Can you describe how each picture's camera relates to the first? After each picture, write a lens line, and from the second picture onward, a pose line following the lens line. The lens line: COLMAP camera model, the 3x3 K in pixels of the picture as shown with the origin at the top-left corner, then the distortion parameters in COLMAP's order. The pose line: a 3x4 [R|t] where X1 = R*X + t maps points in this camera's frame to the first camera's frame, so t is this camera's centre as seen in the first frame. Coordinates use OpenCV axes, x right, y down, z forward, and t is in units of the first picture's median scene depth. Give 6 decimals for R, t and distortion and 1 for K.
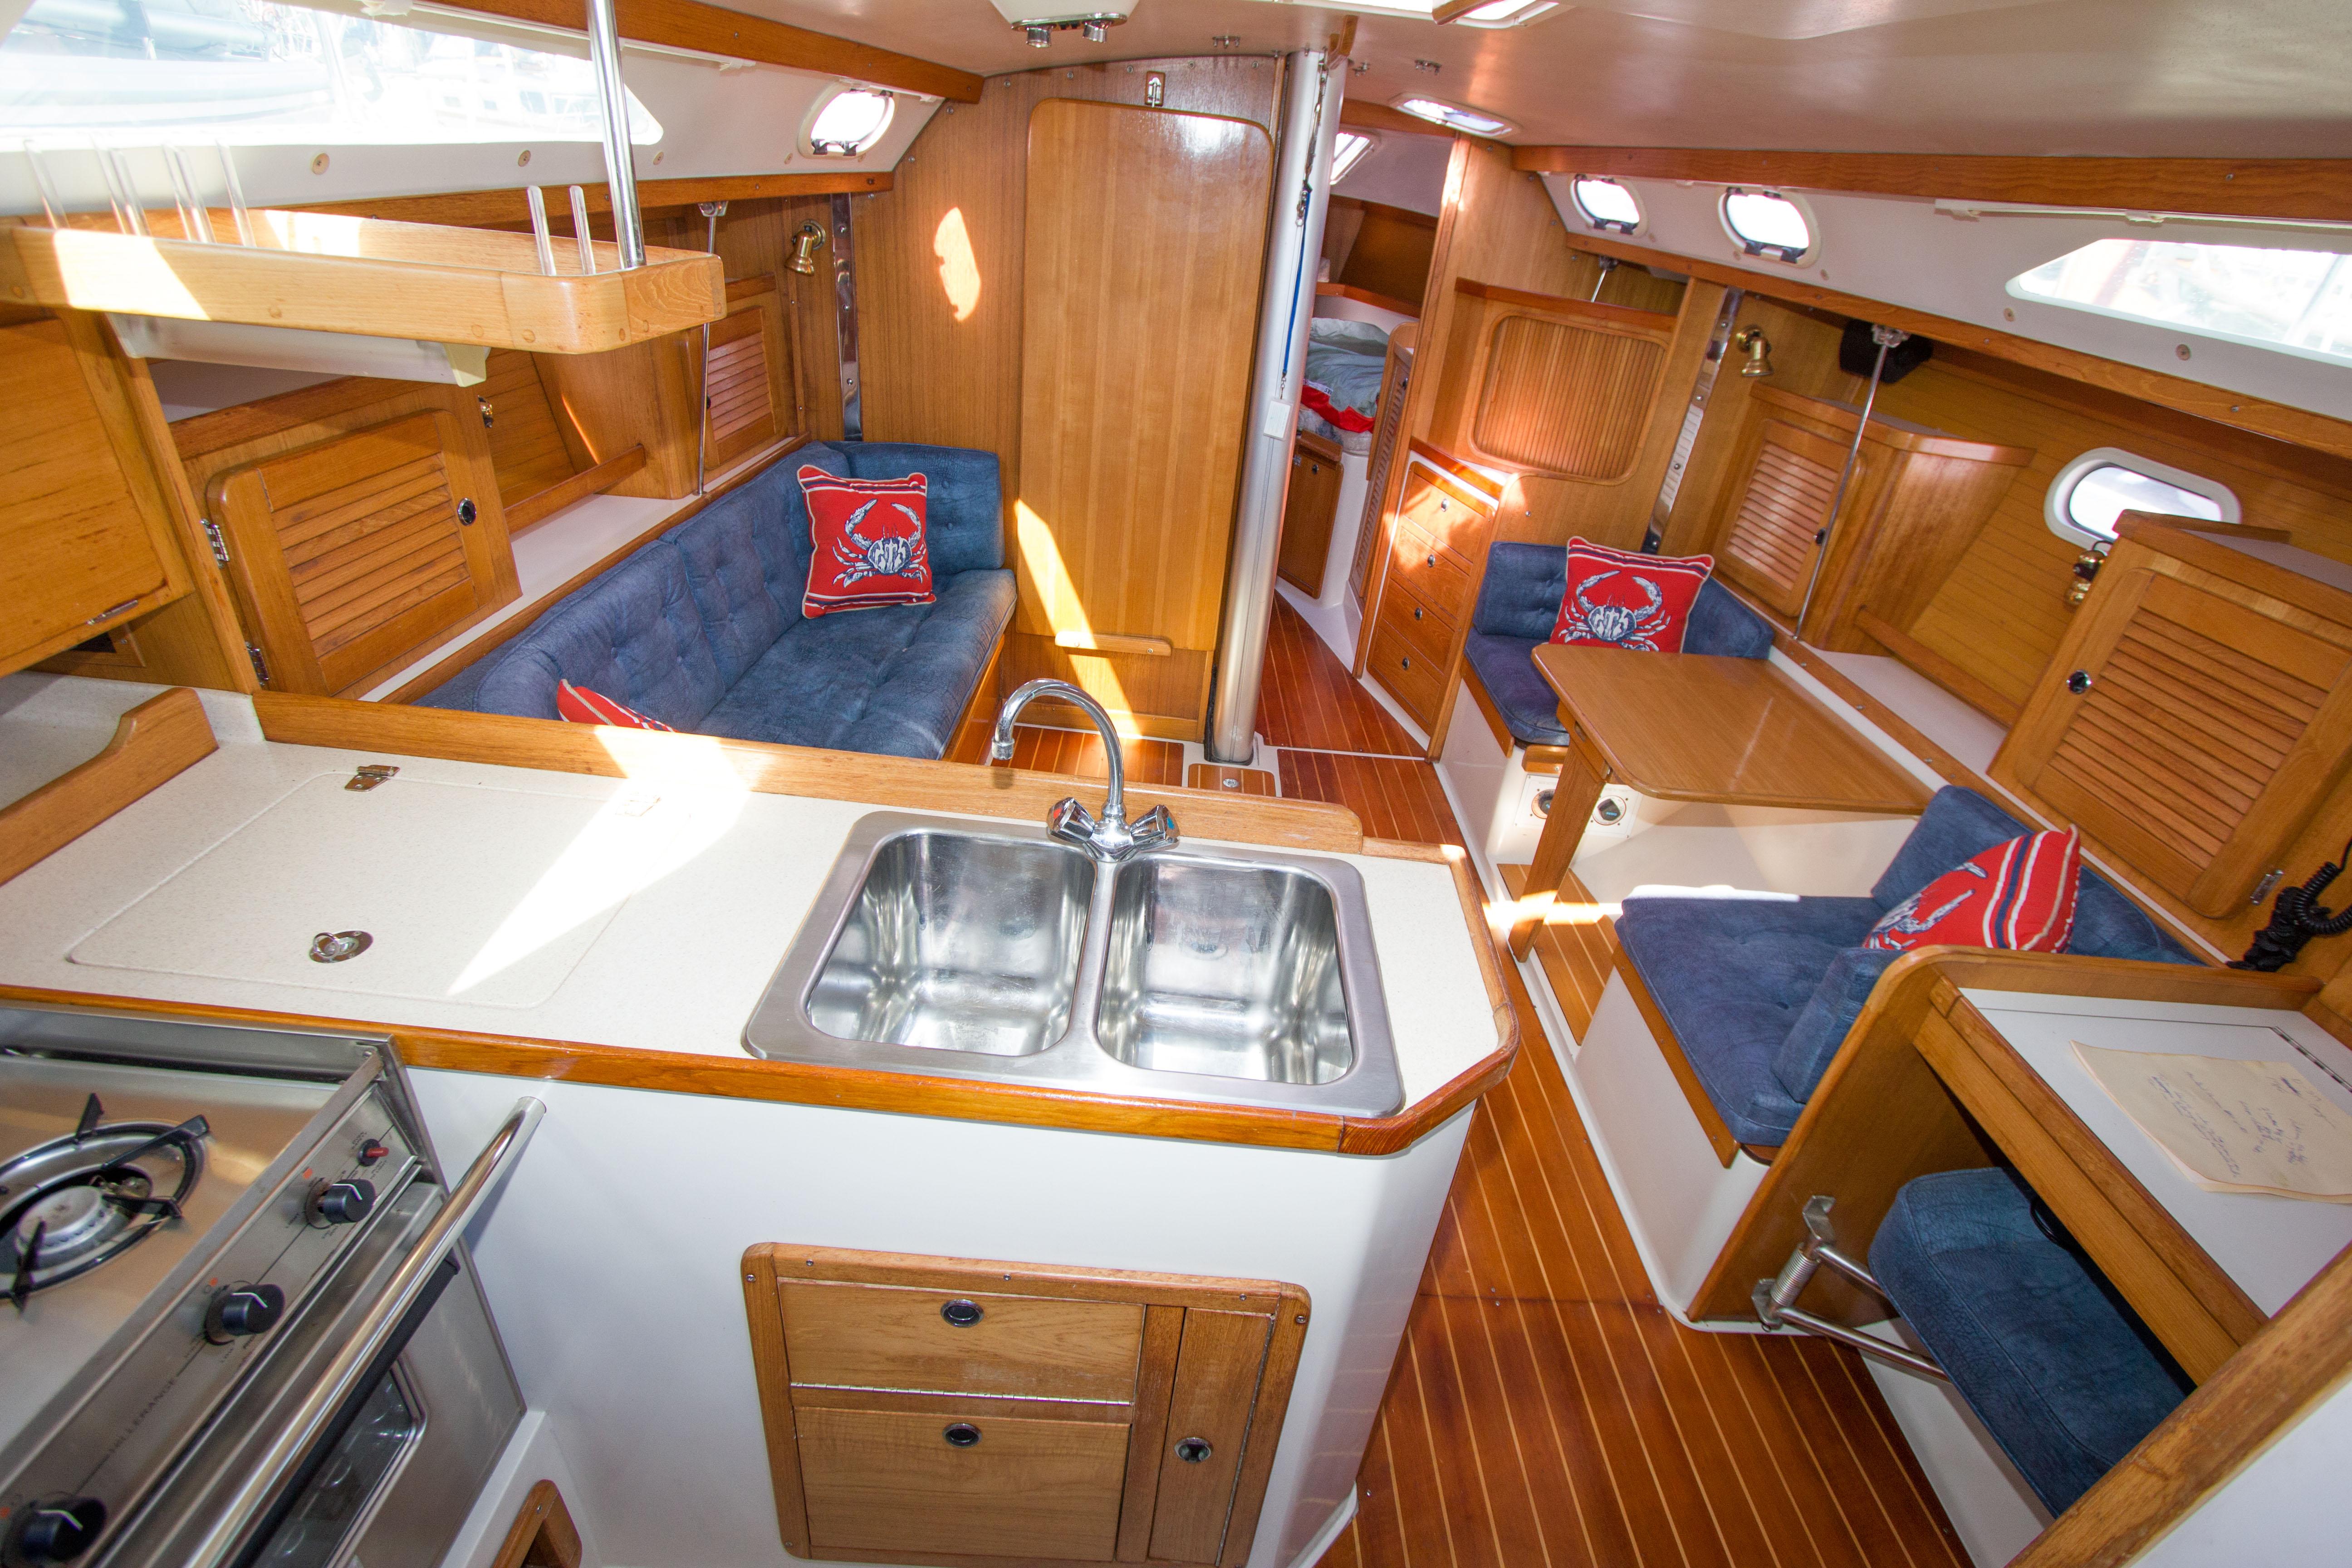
lens RADIAL K [[1083.1, 0, 1190.5], [0, 1083.1, 769.9], [0, 0, 1]] dist [-0.016504, 0.001528]
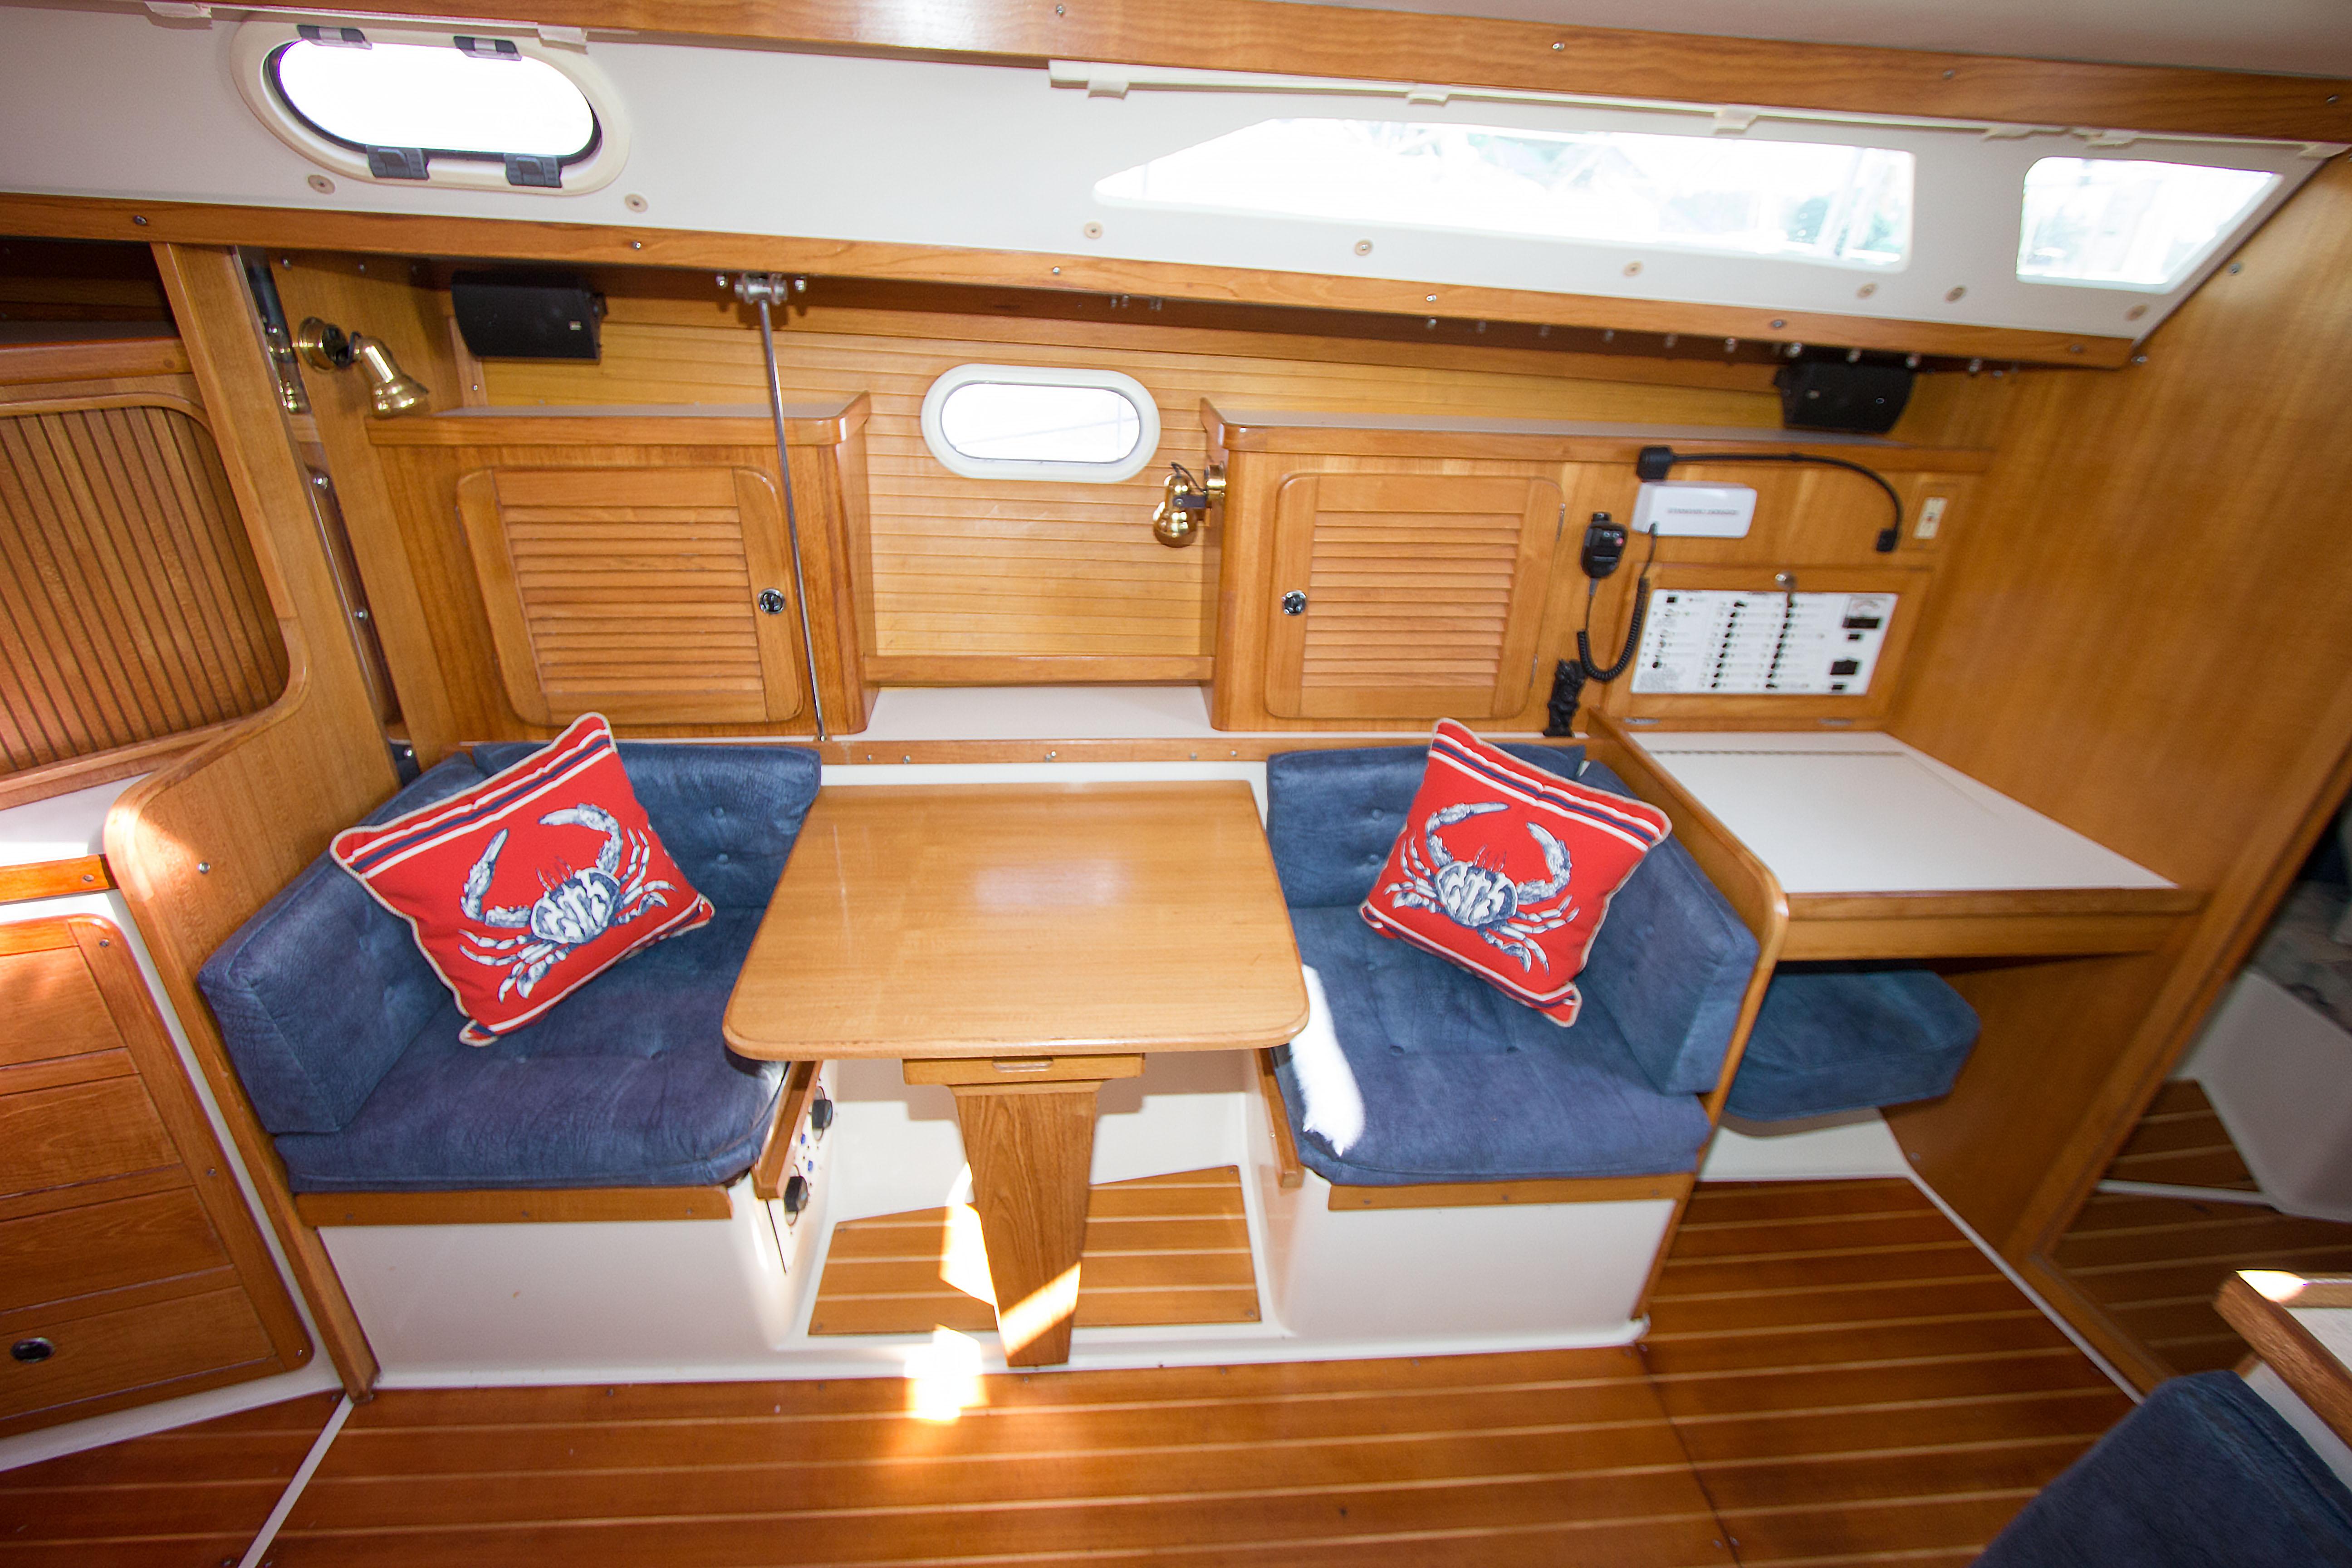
lens RADIAL K [[1077.1, 0, 1171.7], [0, 1077.1, 765.2], [0, 0, 1]] dist [-0.018728, 0.000671]
pose [[-0.051990, -0.549107, 0.834134, -0.024187], [0.448425, 0.733484, 0.510799, -0.358502], [-0.892307, 0.400603, 0.208100, 0.671208]]
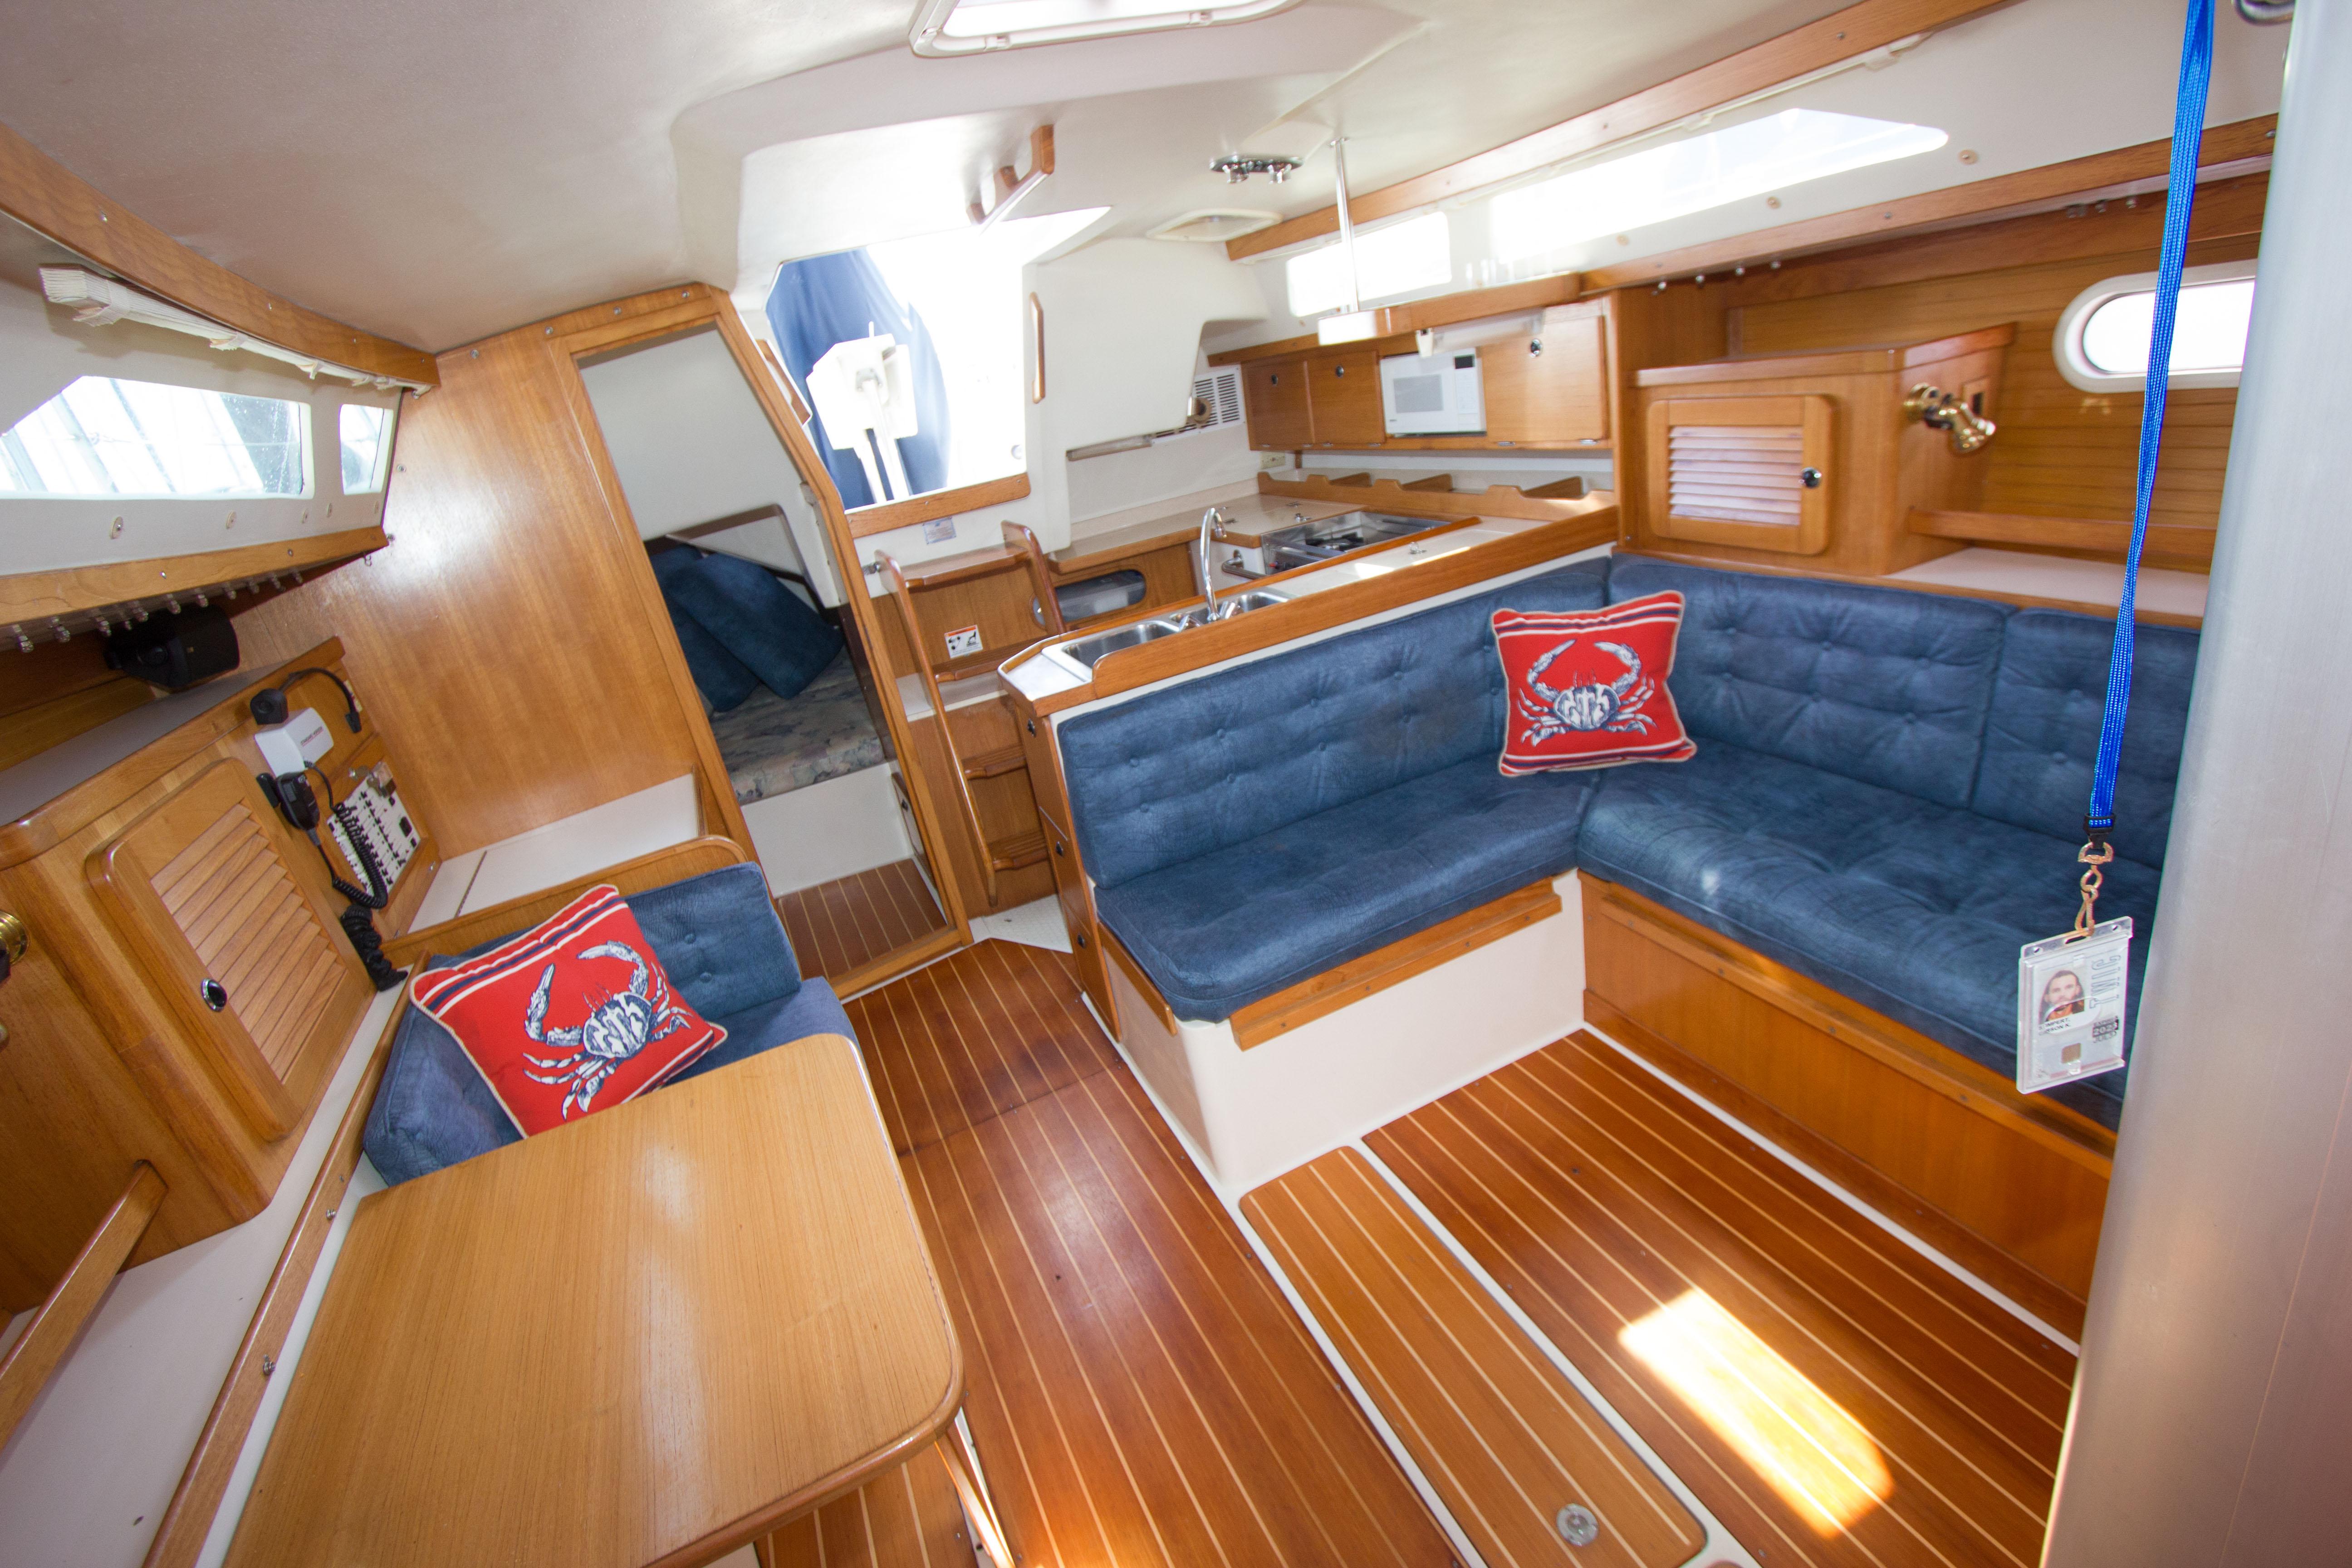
lens RADIAL K [[1080.8, 0, 1169.9], [0, 1080.8, 775.4], [0, 0, 1]] dist [-0.016366, 0.000818]
pose [[-0.913988, 0.211309, -0.346372, 0.330493], [-0.113086, 0.687181, 0.717630, -0.522817], [0.389662, 0.695076, -0.604180, 1.093741]]
